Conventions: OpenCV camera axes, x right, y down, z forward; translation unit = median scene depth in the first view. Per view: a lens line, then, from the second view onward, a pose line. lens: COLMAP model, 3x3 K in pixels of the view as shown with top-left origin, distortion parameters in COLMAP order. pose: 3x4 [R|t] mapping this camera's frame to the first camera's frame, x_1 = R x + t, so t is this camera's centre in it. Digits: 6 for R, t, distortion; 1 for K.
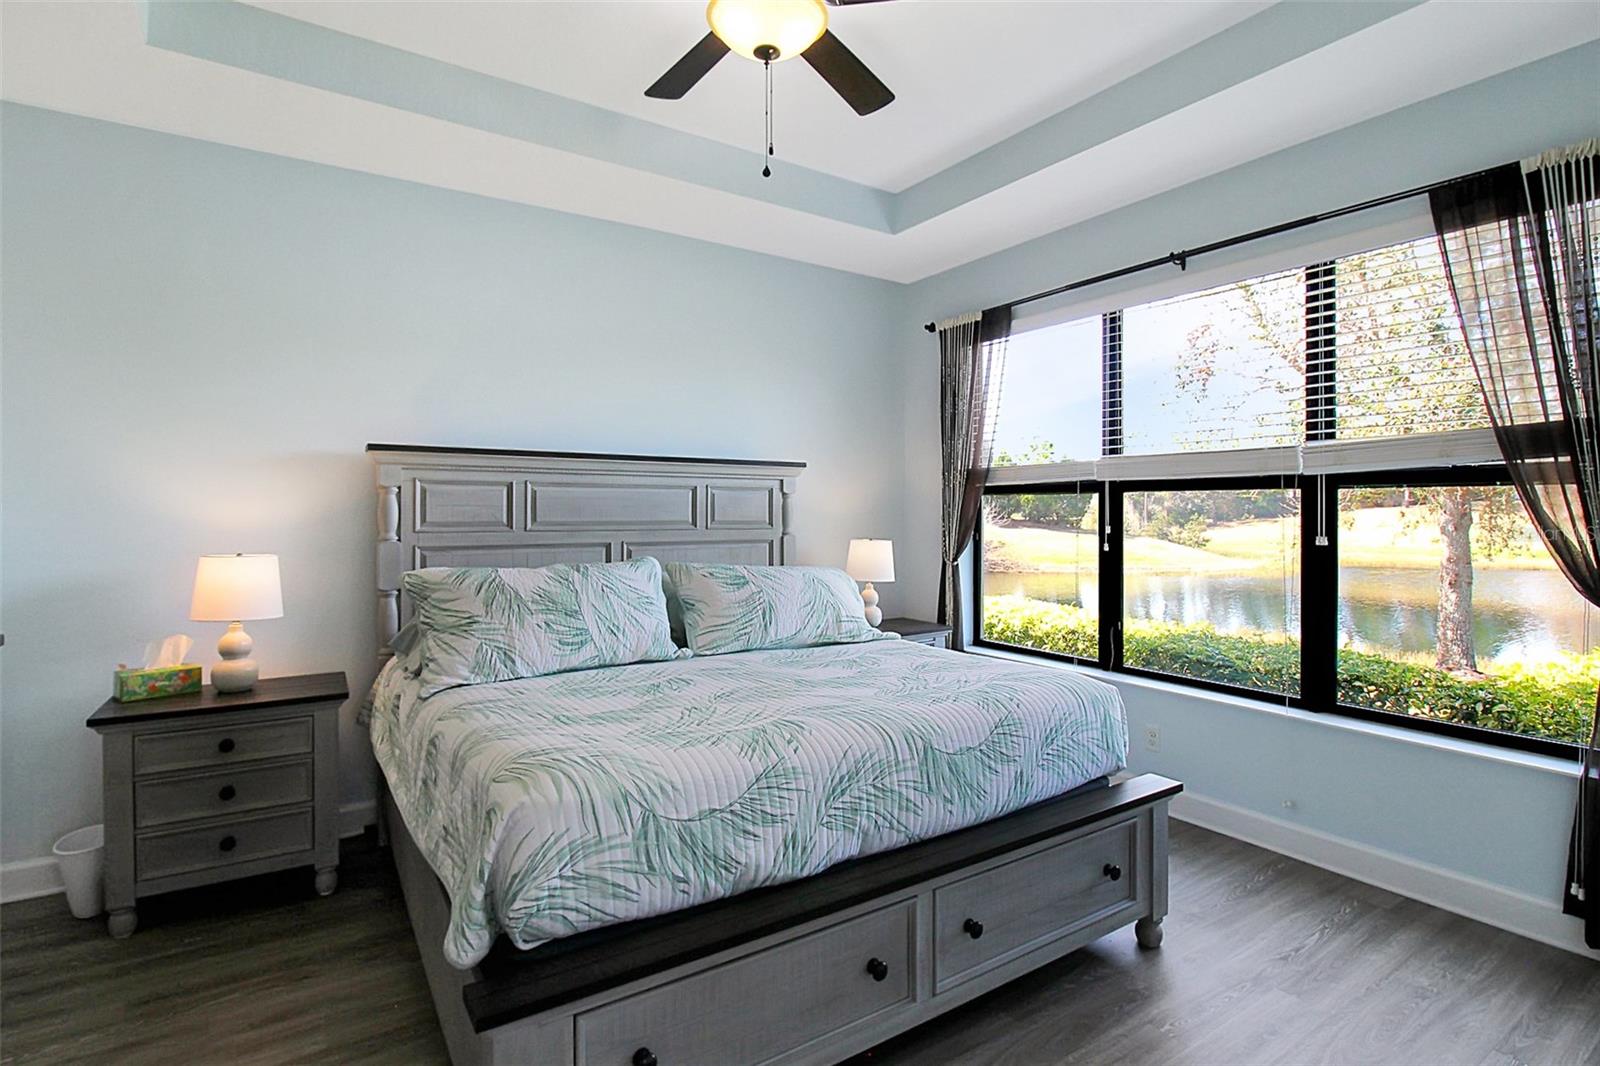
lens RADIAL K [[801.0, 0, 800.0], [0, 801.0, 533.0], [0, 0, 1]] dist [0.001054, -0.012365]
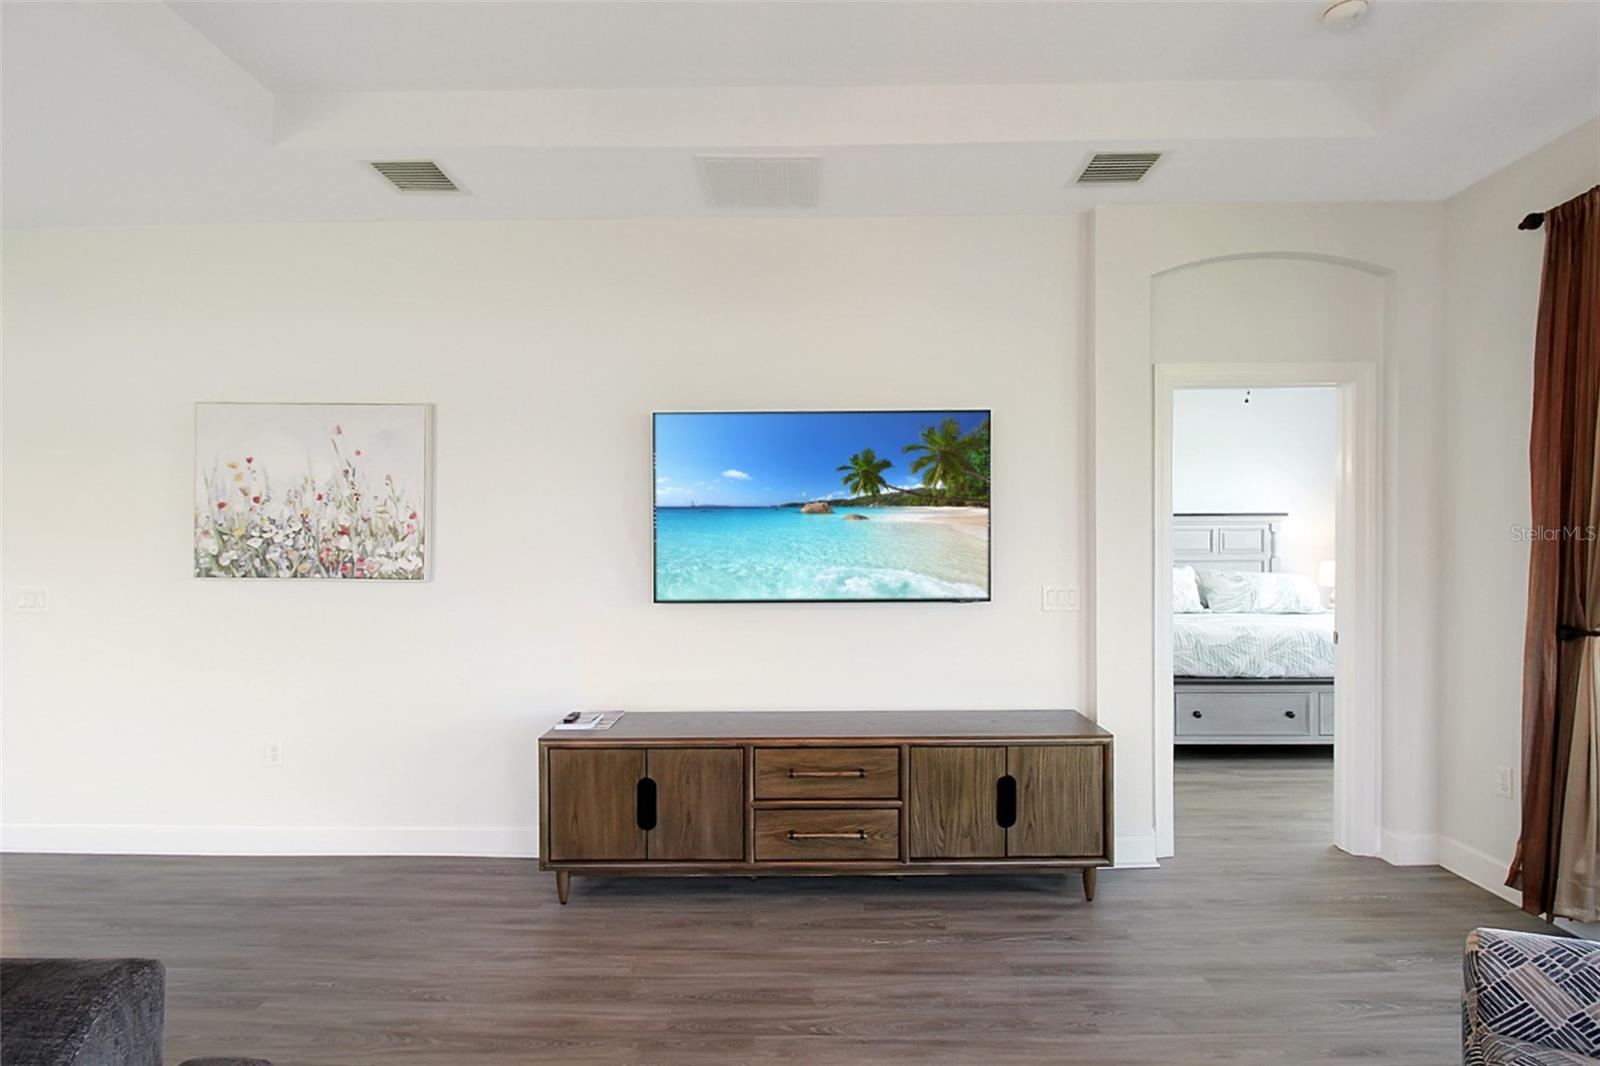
lens RADIAL K [[758.6, 0, 801.1], [0, 758.6, 562.3], [0, 0, 1]] dist [-0.023191, -0.000661]
pose [[0.811519, -0.001063, -0.584324, 0.200930], [-0.001838, 0.999989, -0.004371, 0.043360], [0.584323, 0.004621, 0.811508, -1.692627]]
